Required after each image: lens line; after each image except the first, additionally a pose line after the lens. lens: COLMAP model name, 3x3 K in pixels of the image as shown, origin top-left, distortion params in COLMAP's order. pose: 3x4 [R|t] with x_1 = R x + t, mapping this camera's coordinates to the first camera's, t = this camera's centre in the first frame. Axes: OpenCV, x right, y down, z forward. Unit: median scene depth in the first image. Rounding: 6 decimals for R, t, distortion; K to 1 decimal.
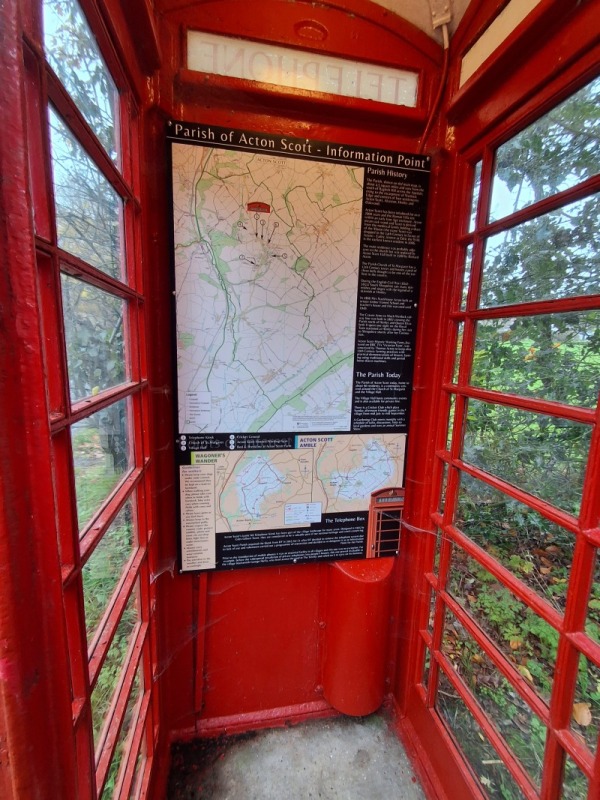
lens RADIAL K [[366.5, 0, 300.0], [0, 366.5, 400.0], [0, 0, 1]] dist [-0.000812, -0.001160]
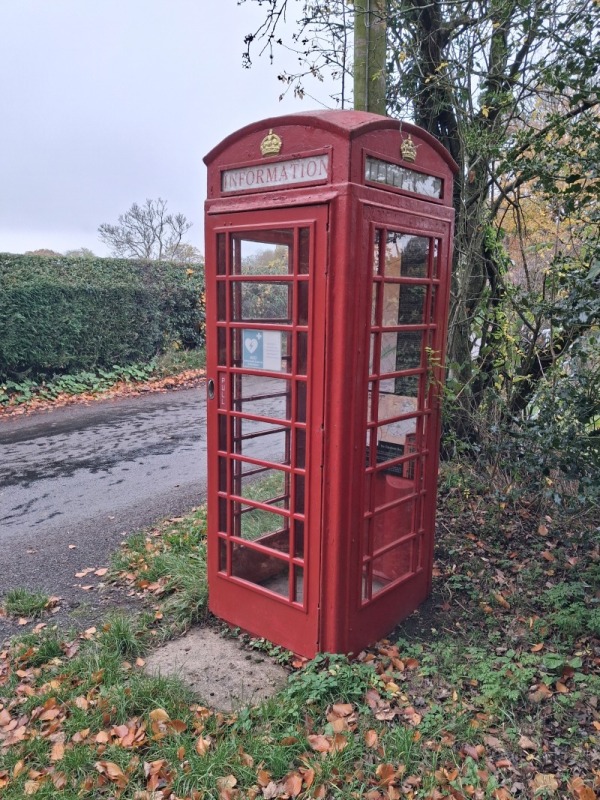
lens RADIAL K [[628.2, 0, 296.5], [0, 628.2, 415.5], [0, 0, 1]] dist [0.014344, -0.003714]
pose [[0.625445, 0.119073, -0.771129, 2.278386], [-0.117971, 0.991357, 0.057396, 0.082202], [0.771298, 0.055073, 0.634087, -1.269723]]
